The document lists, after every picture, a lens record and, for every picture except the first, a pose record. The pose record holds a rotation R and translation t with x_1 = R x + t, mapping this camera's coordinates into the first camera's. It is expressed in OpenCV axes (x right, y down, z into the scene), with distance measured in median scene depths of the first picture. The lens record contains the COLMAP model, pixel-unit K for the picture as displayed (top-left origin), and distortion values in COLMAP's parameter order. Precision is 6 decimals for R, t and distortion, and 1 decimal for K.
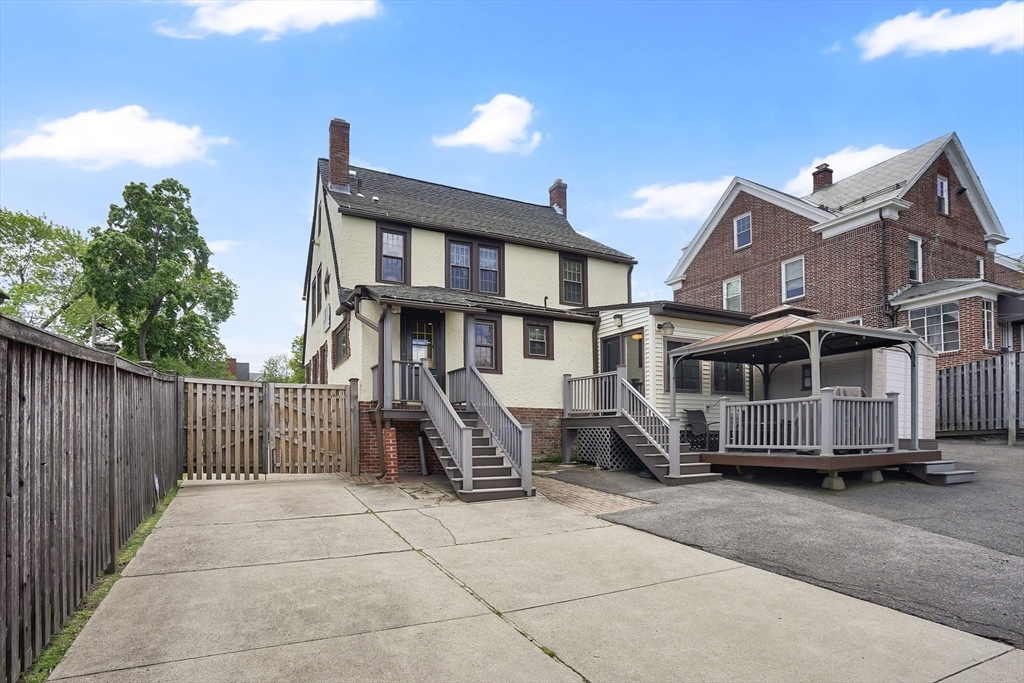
lens RADIAL K [[488.3, 0, 510.8], [0, 488.3, 430.2], [0, 0, 1]] dist [-0.021495, 0.000289]
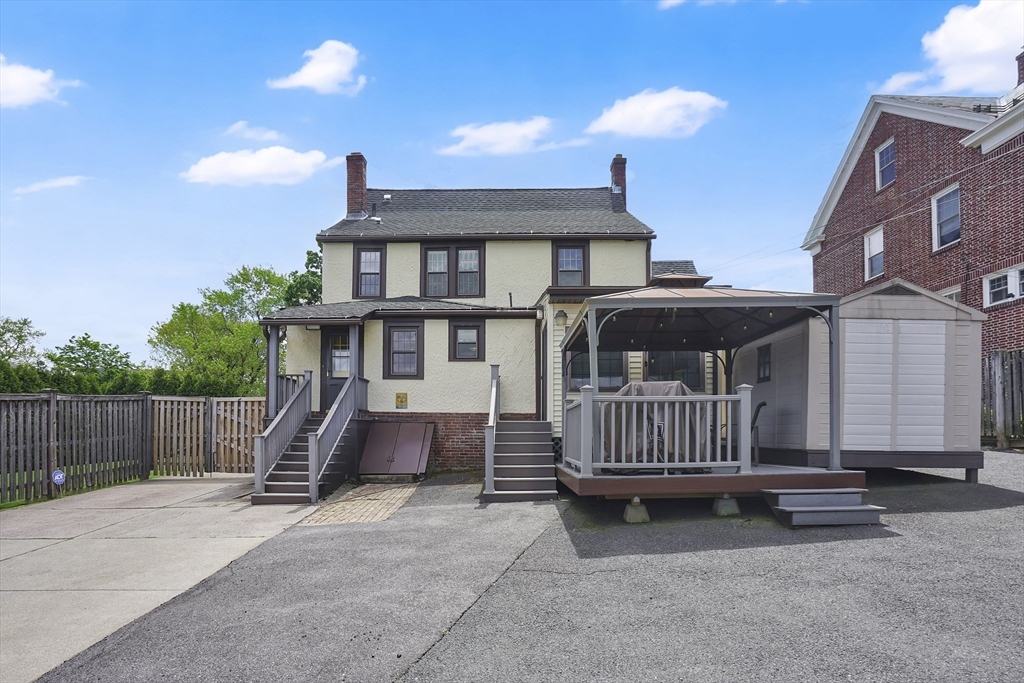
lens RADIAL K [[483.0, 0, 512.5], [0, 483.0, 435.3], [0, 0, 1]] dist [-0.013674, 0.000225]
pose [[0.912792, 0.001426, -0.408423, 0.482563], [0.006392, 0.999822, 0.017777, -0.014493], [0.408375, -0.018837, 0.912620, 0.148141]]
